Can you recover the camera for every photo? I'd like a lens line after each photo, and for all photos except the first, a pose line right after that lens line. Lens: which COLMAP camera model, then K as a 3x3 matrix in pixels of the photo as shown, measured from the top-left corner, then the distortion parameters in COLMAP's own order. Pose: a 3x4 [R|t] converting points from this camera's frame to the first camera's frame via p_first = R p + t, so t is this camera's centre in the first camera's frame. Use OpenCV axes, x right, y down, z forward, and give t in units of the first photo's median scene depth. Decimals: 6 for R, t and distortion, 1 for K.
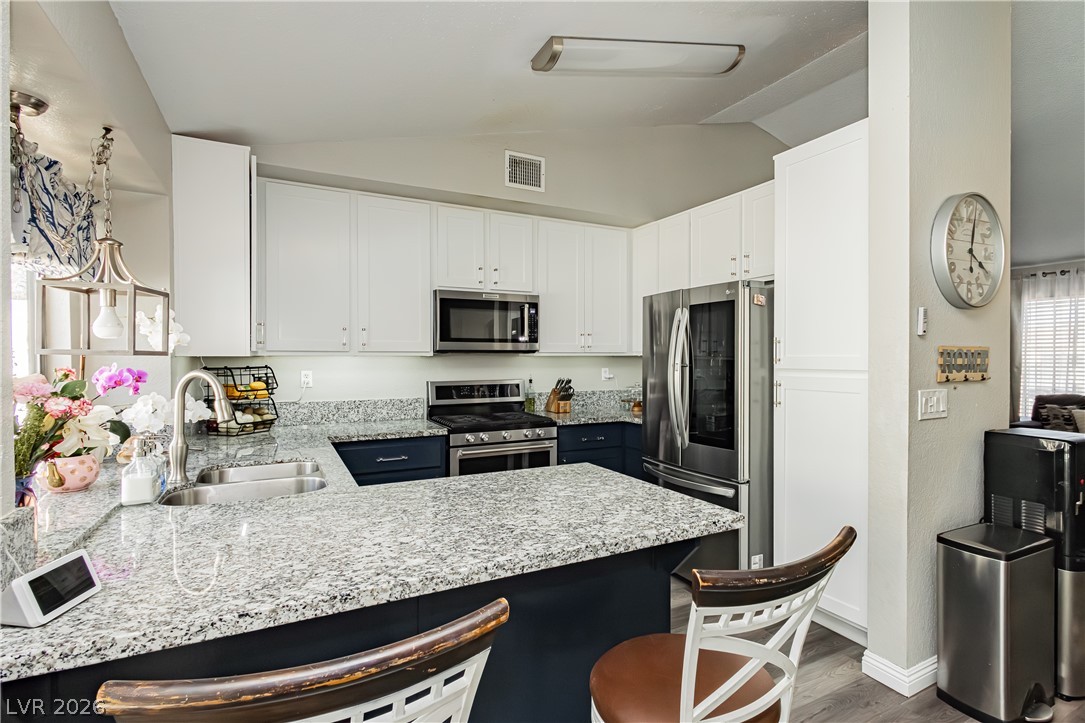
lens RADIAL K [[500.8, 0, 592.6], [0, 500.8, 353.2], [0, 0, 1]] dist [0.002264, 0.000131]
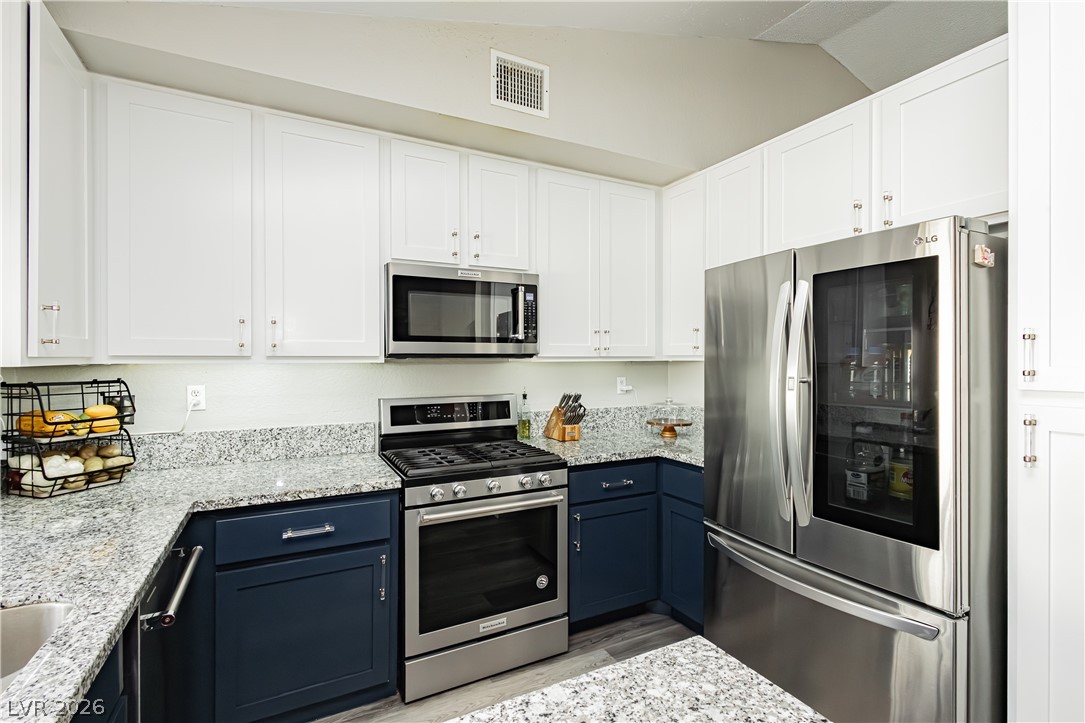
lens RADIAL K [[500.8, 0, 539.2], [0, 500.8, 360.1], [0, 0, 1]] dist [0.002264, 0.000131]
pose [[0.997675, 0.000170, -0.068151, -0.064852], [0.000407, 0.999964, 0.008455, -0.003627], [0.068150, -0.008463, 0.997639, 0.339955]]
